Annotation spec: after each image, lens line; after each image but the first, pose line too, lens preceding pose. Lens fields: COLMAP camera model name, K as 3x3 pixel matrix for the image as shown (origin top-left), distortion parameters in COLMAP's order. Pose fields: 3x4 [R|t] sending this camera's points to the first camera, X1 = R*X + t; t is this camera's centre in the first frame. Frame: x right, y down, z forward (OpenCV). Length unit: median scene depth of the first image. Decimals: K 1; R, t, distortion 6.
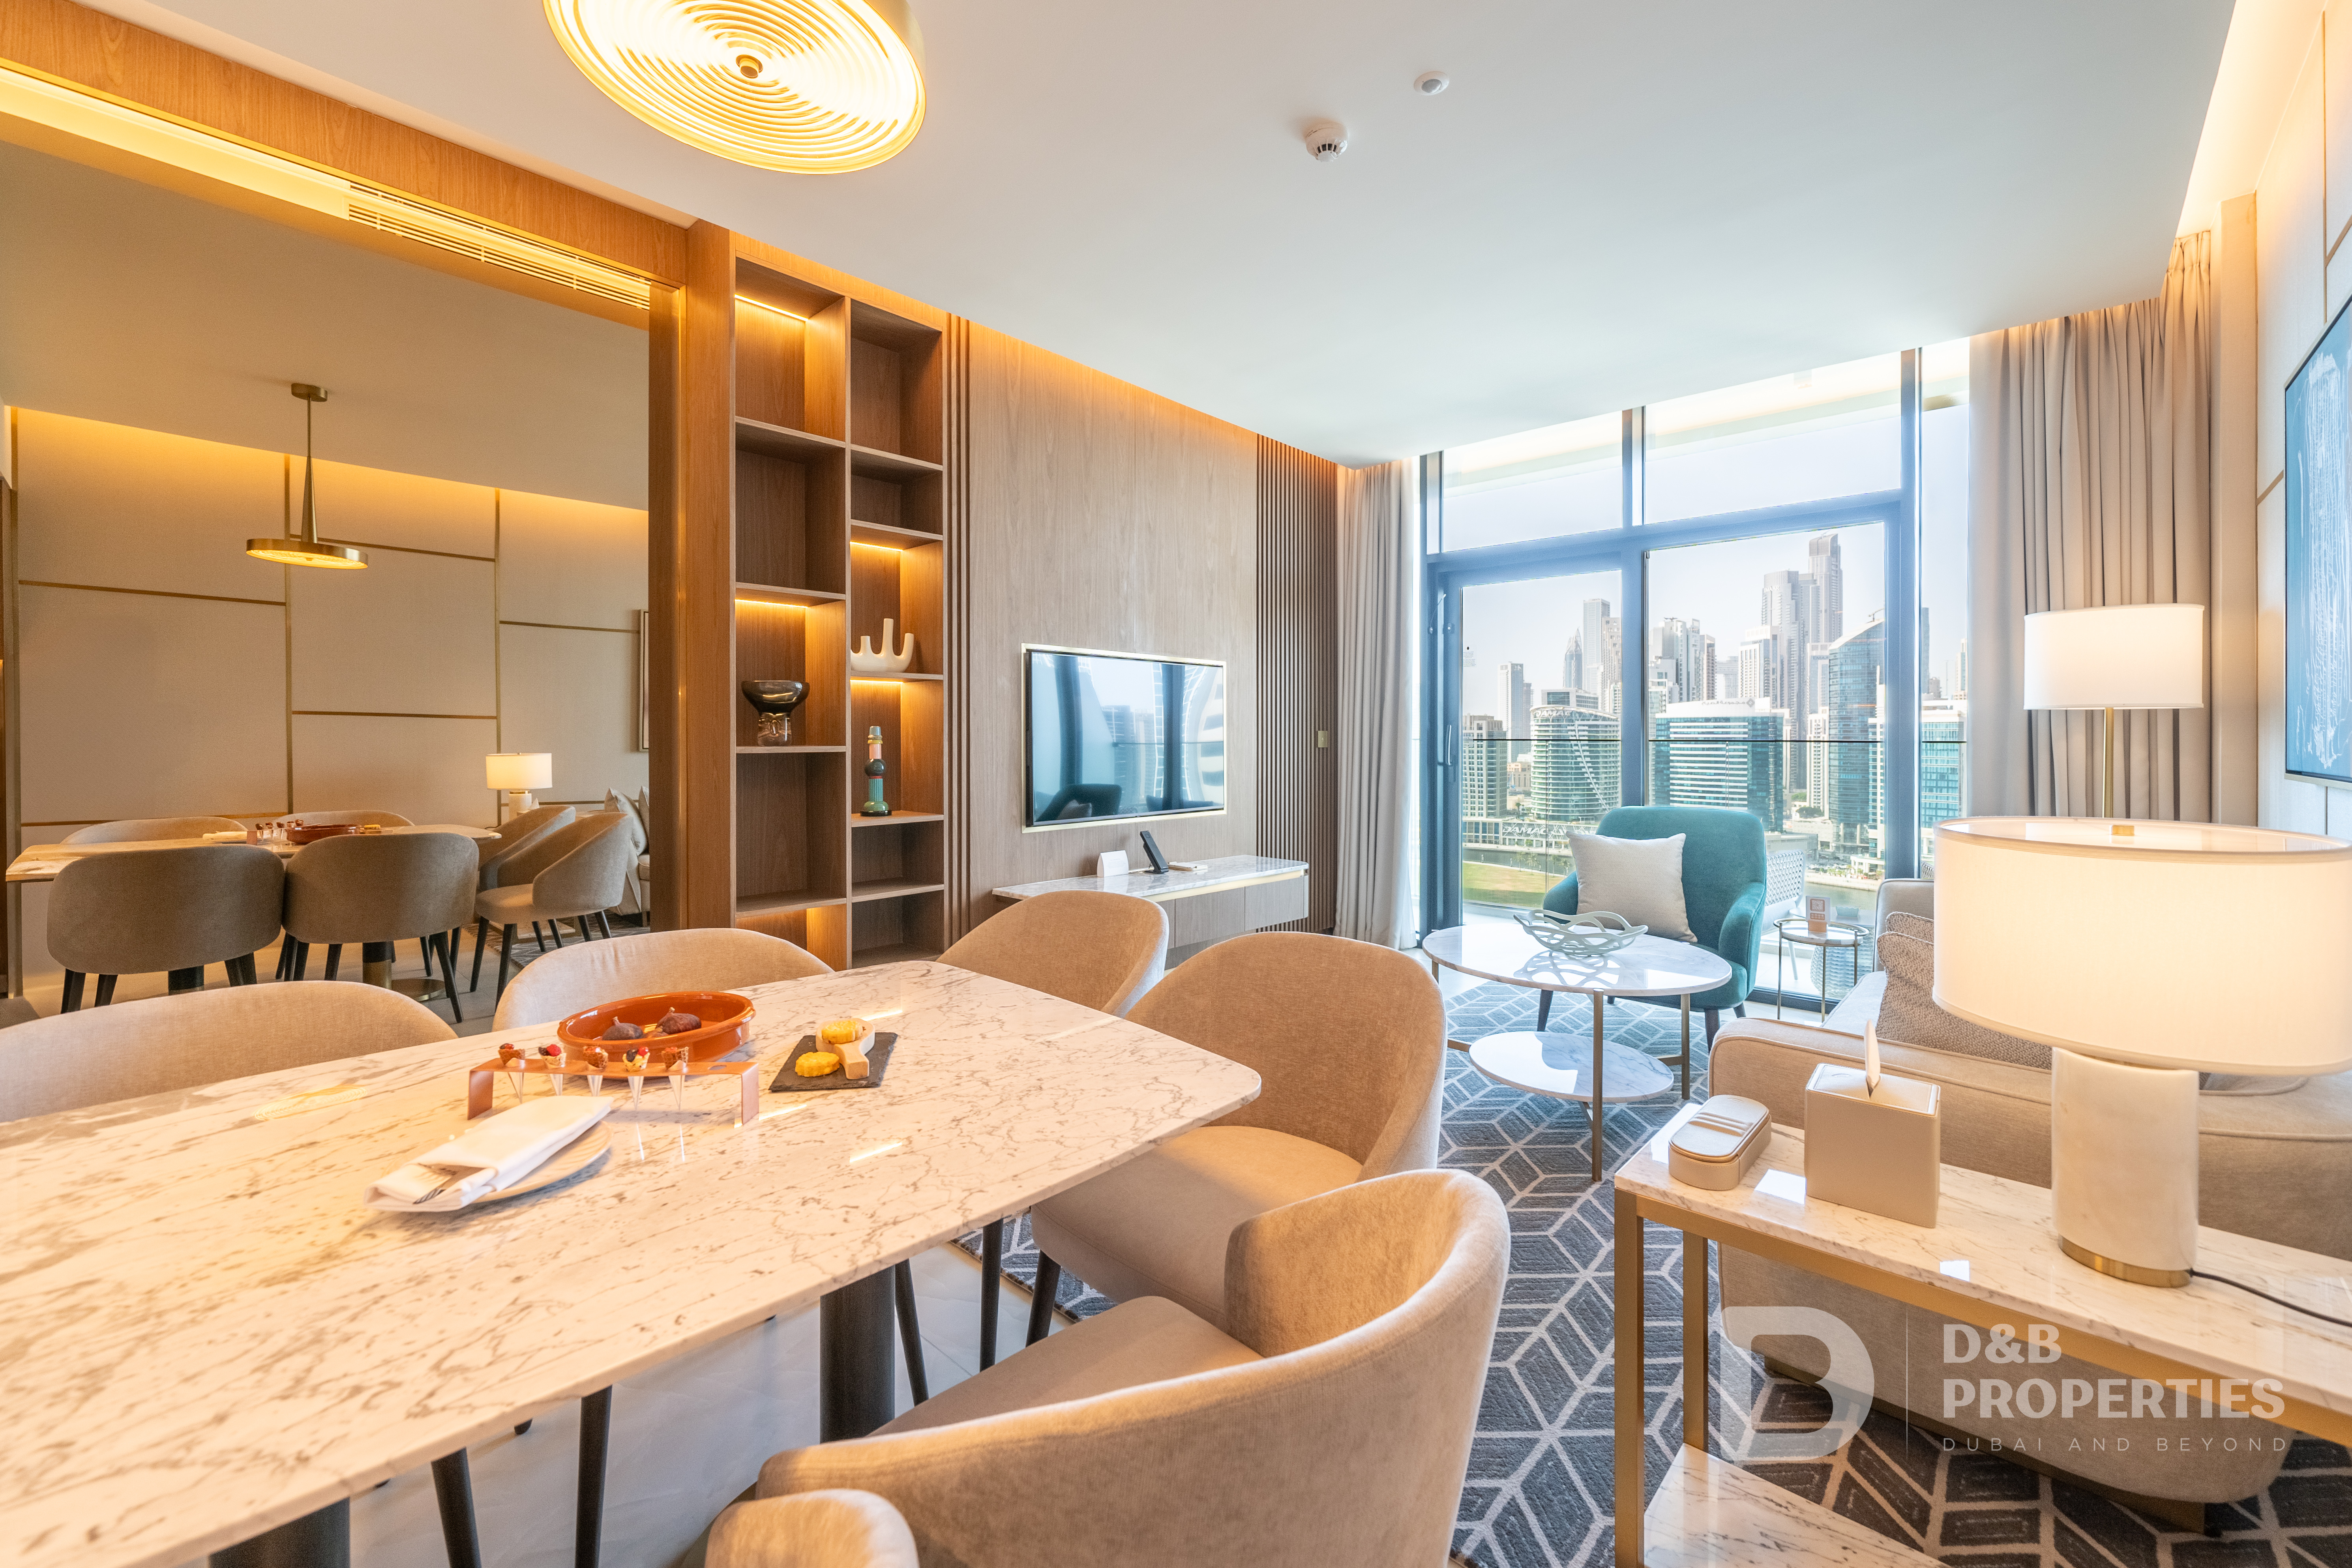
lens RADIAL K [[938.0, 0, 1185.8], [0, 938.0, 742.5], [0, 0, 1]] dist [-0.001488, -0.000170]
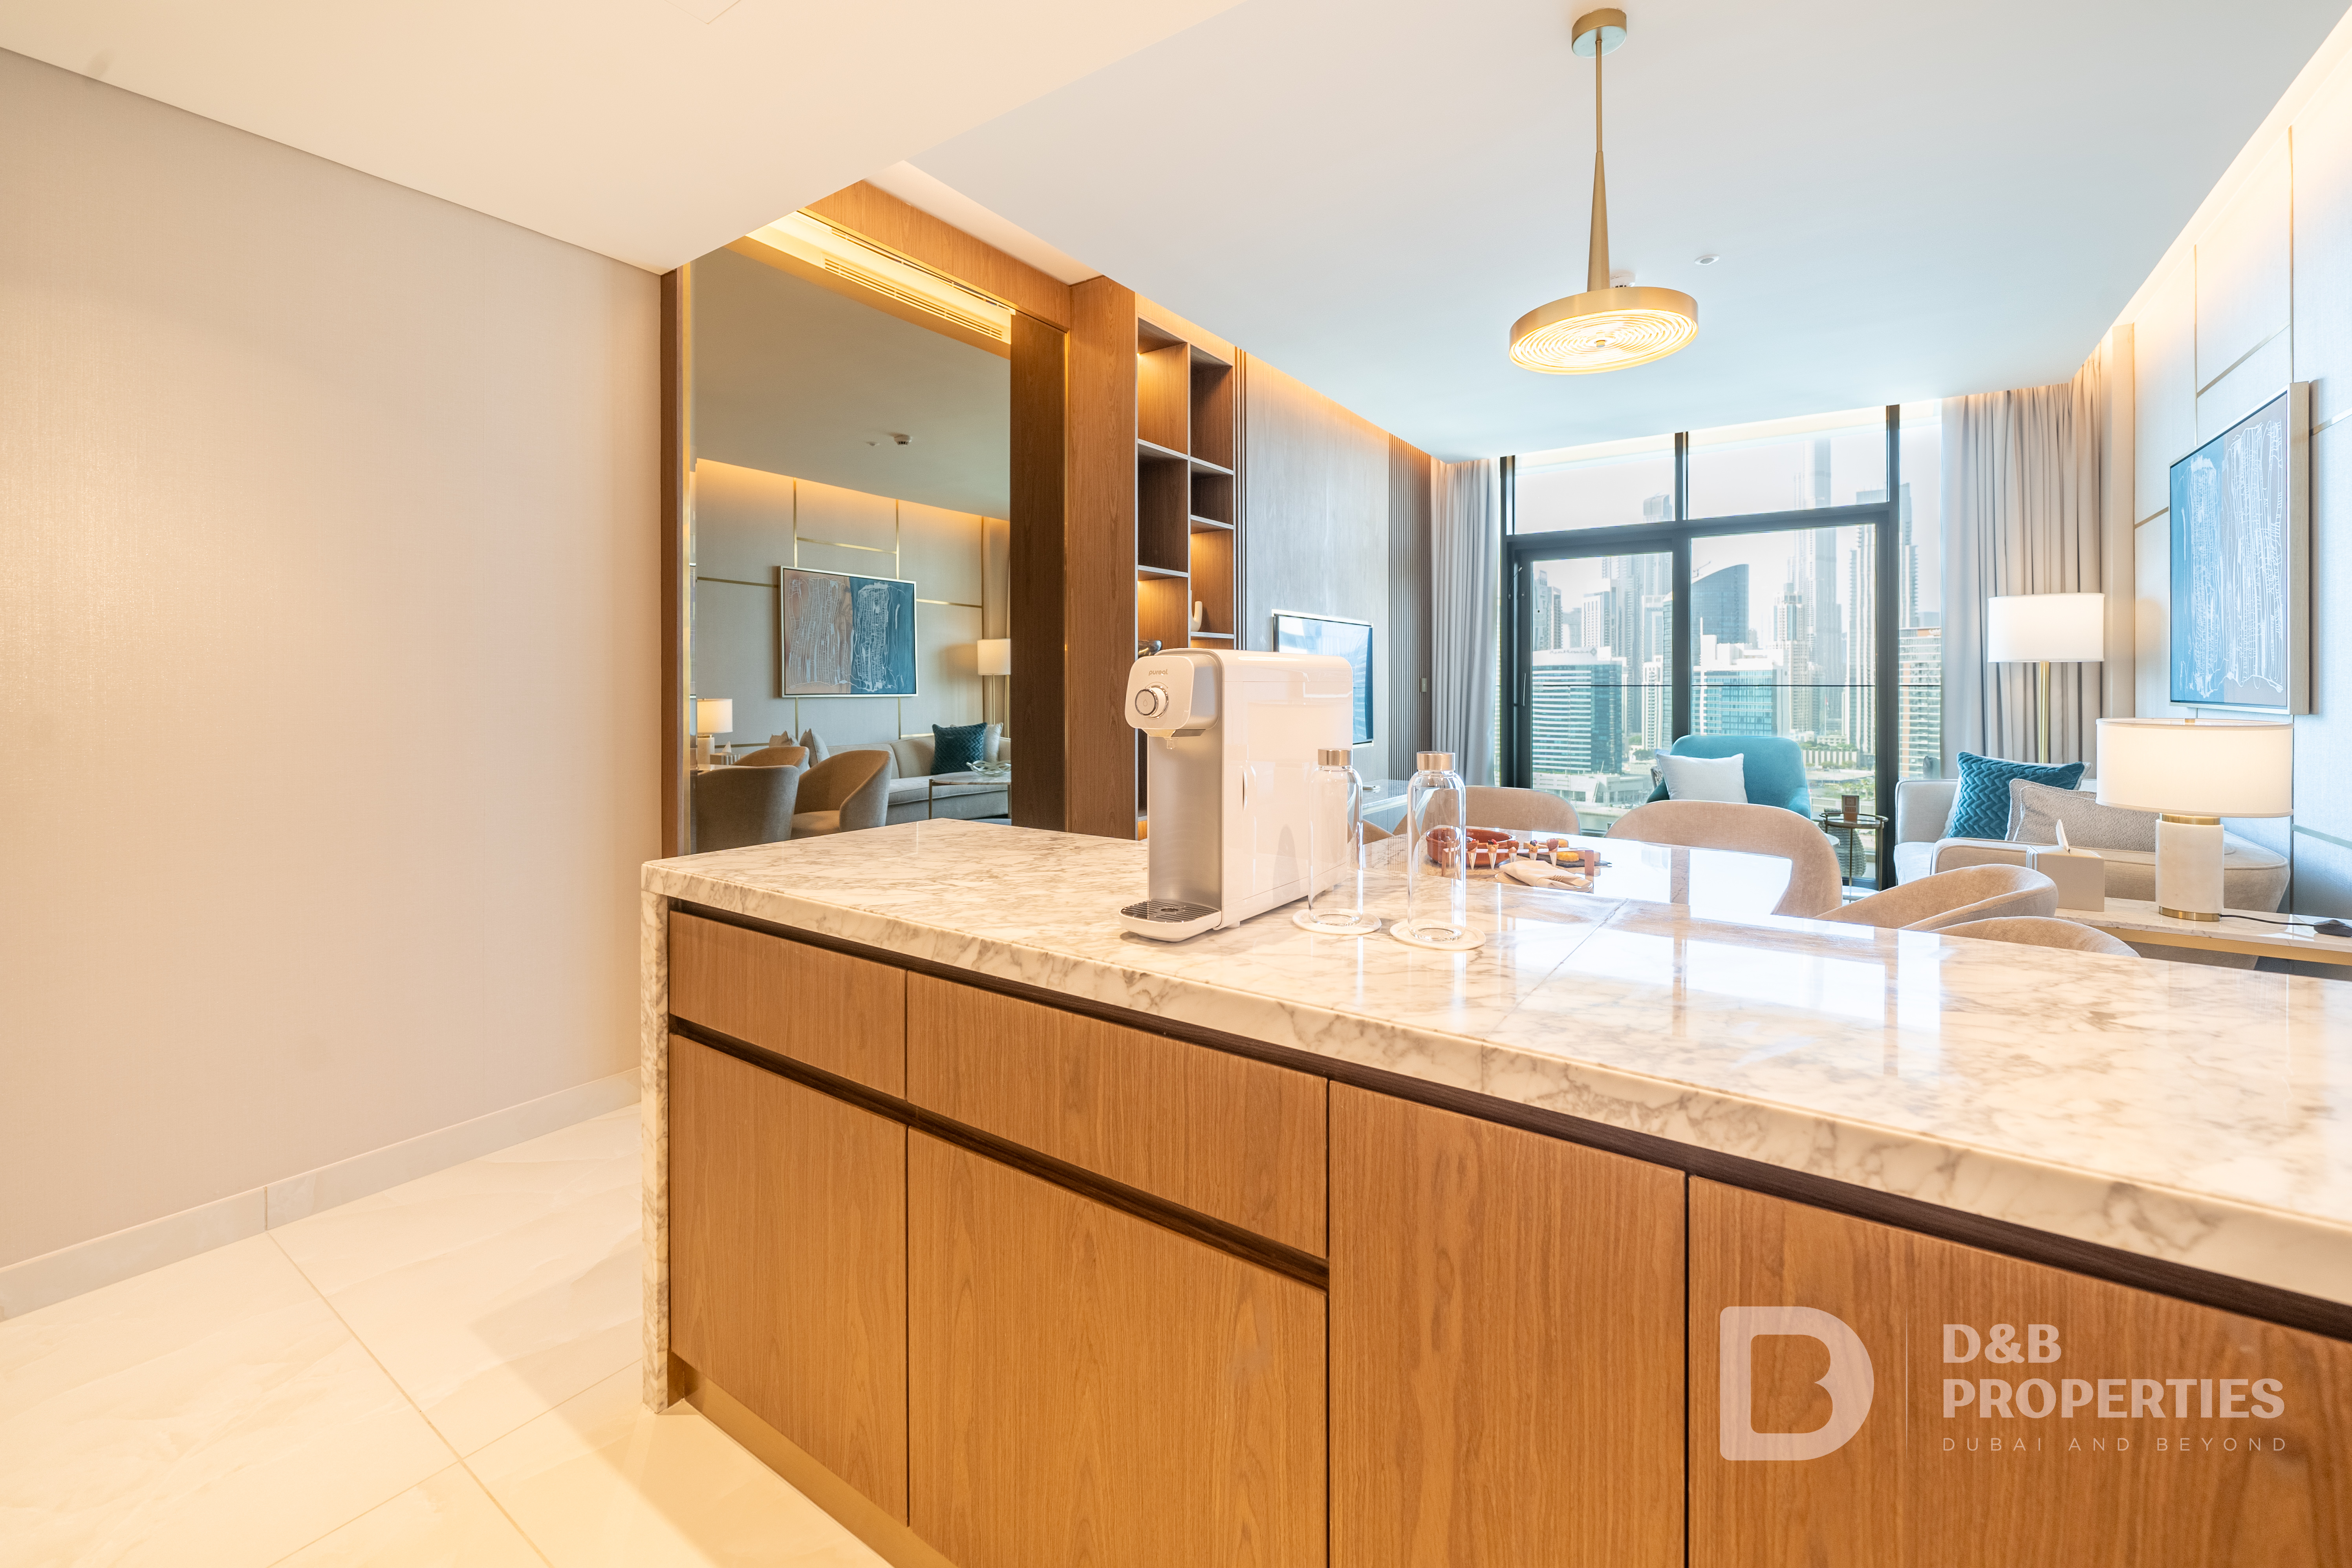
lens RADIAL K [[954.2, 0, 1174.6], [0, 954.2, 689.9], [0, 0, 1]] dist [0.000435, -0.000024]
pose [[0.991433, -0.003284, 0.130576, -0.473649], [0.003434, 0.999994, -0.000922, 0.004321], [-0.130572, 0.001362, 0.991438, -0.262138]]
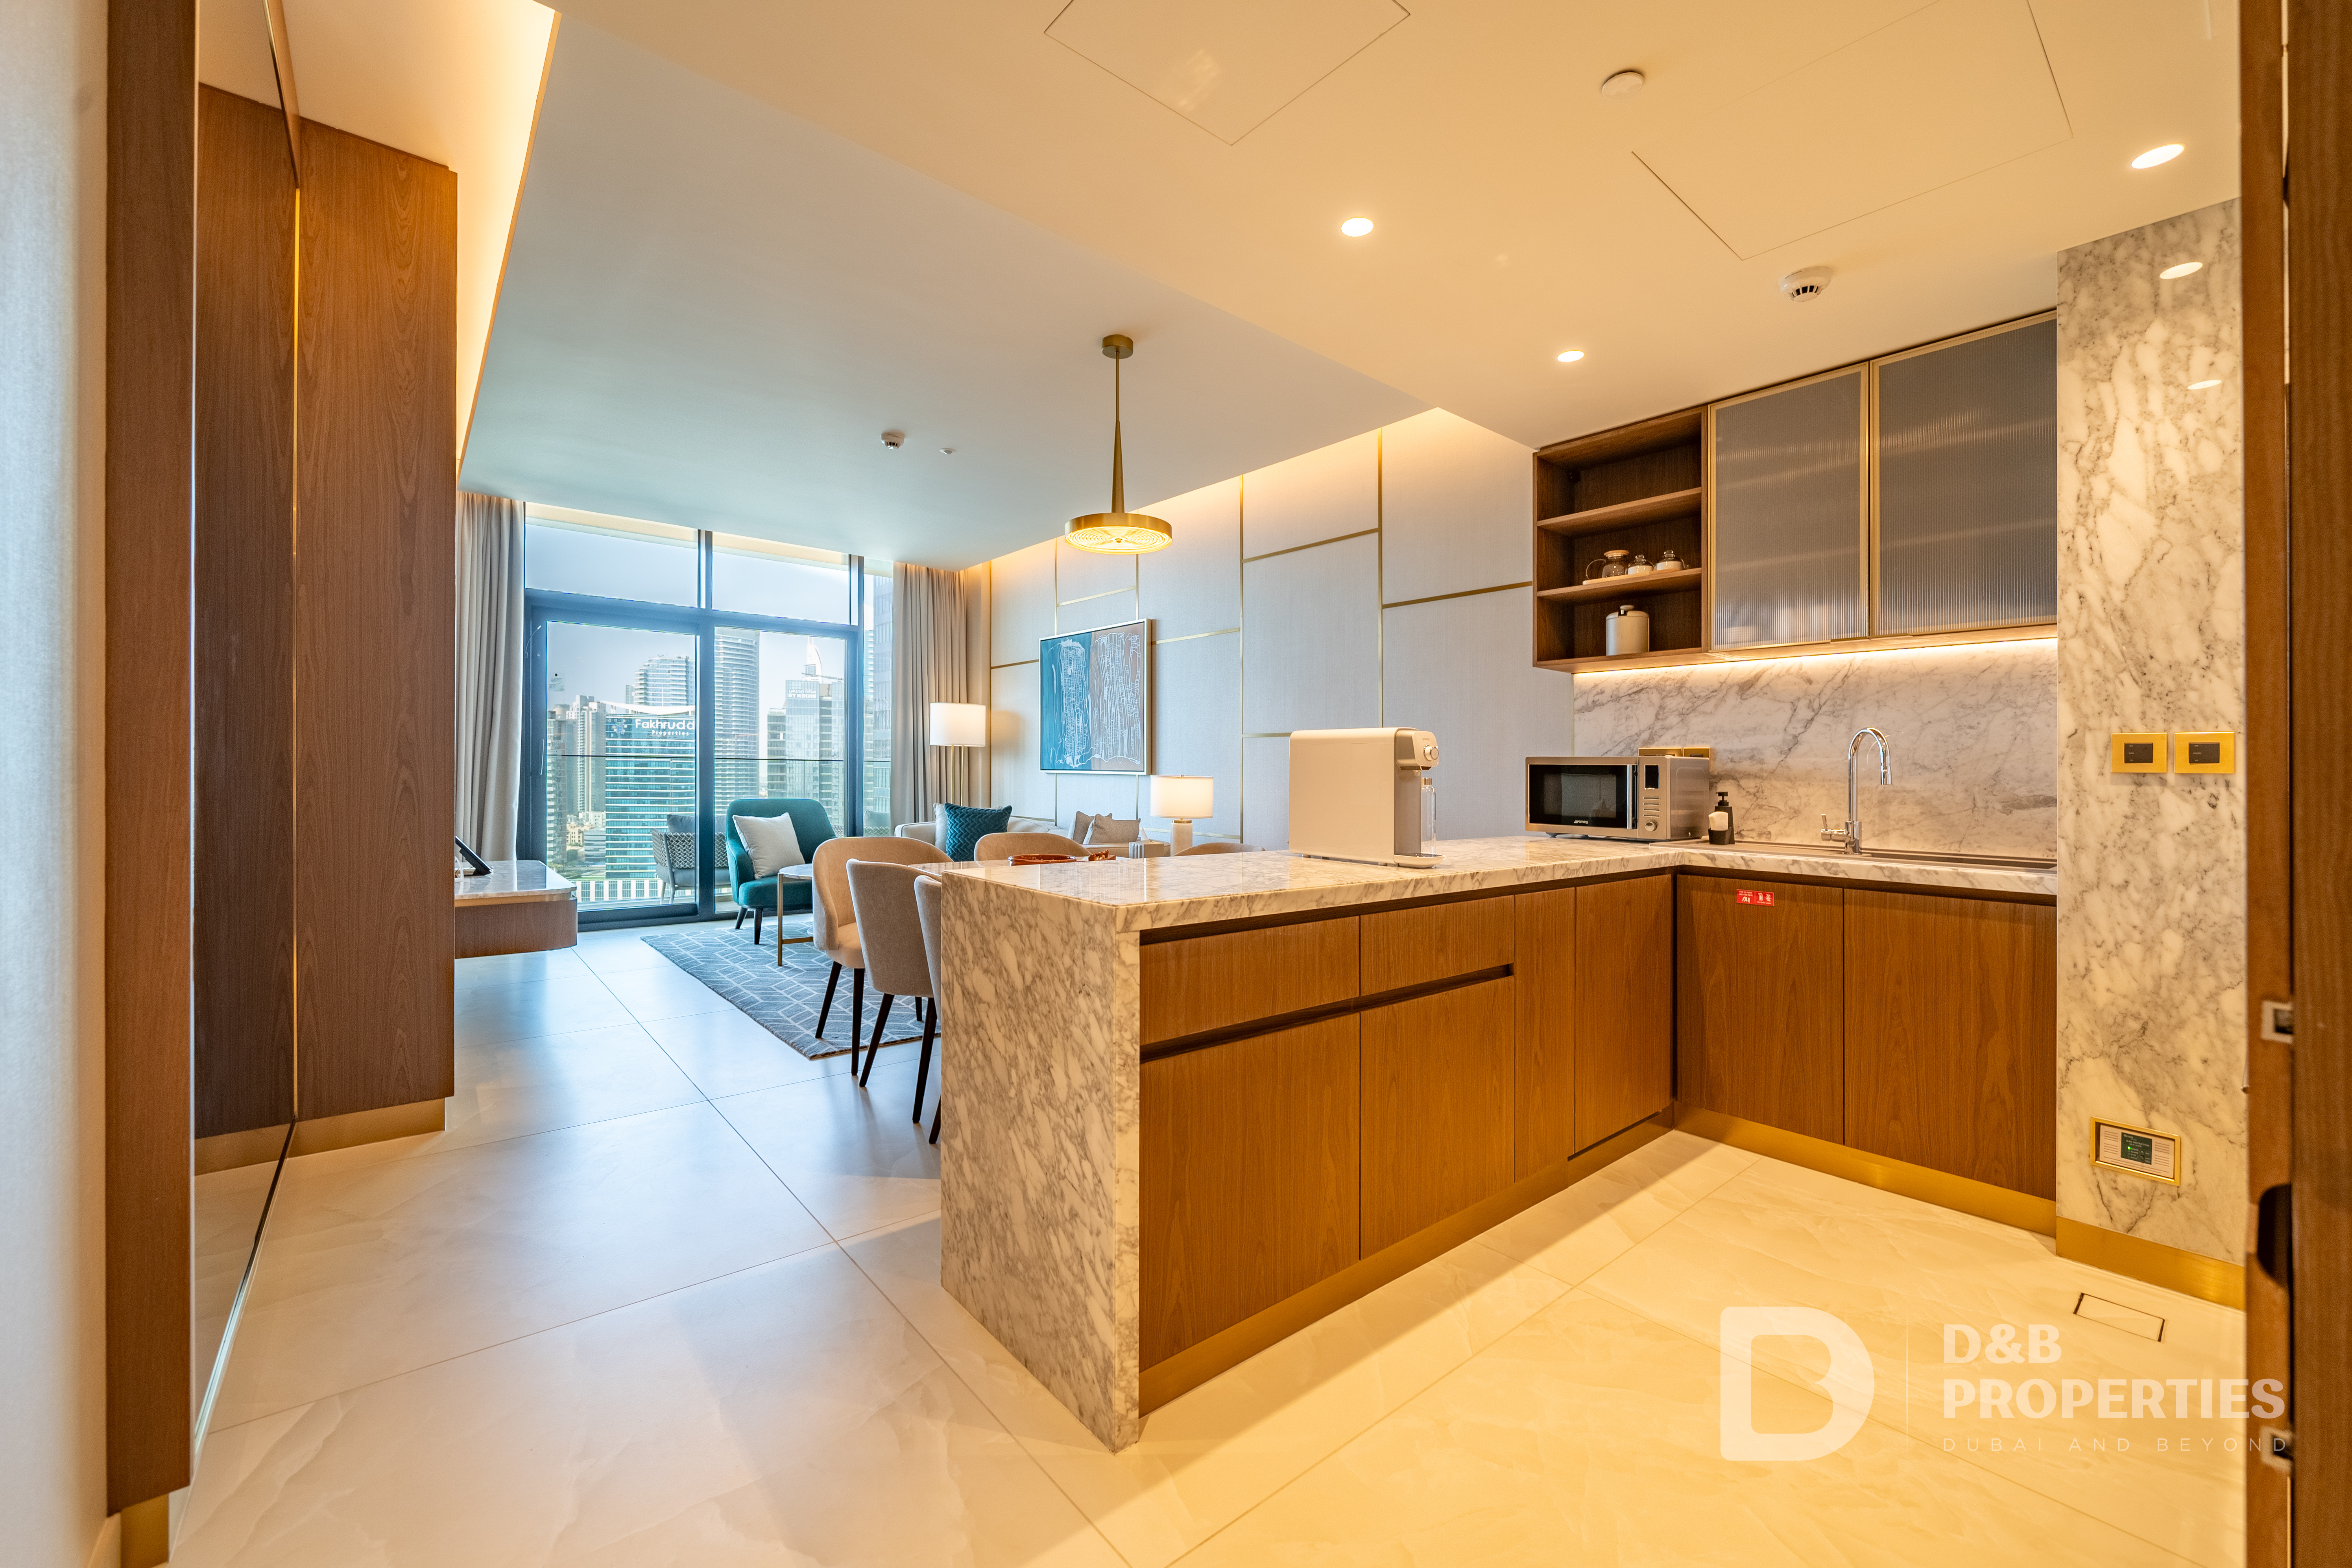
lens RADIAL K [[938.1, 0, 1185.8], [0, 938.1, 742.5], [0, 0, 1]] dist [-0.001488, -0.000170]
pose [[0.135732, 0.031410, 0.990248, -1.037702], [-0.007872, 0.999500, -0.030625, 0.019176], [-0.990714, -0.003639, 0.135911, 0.086403]]
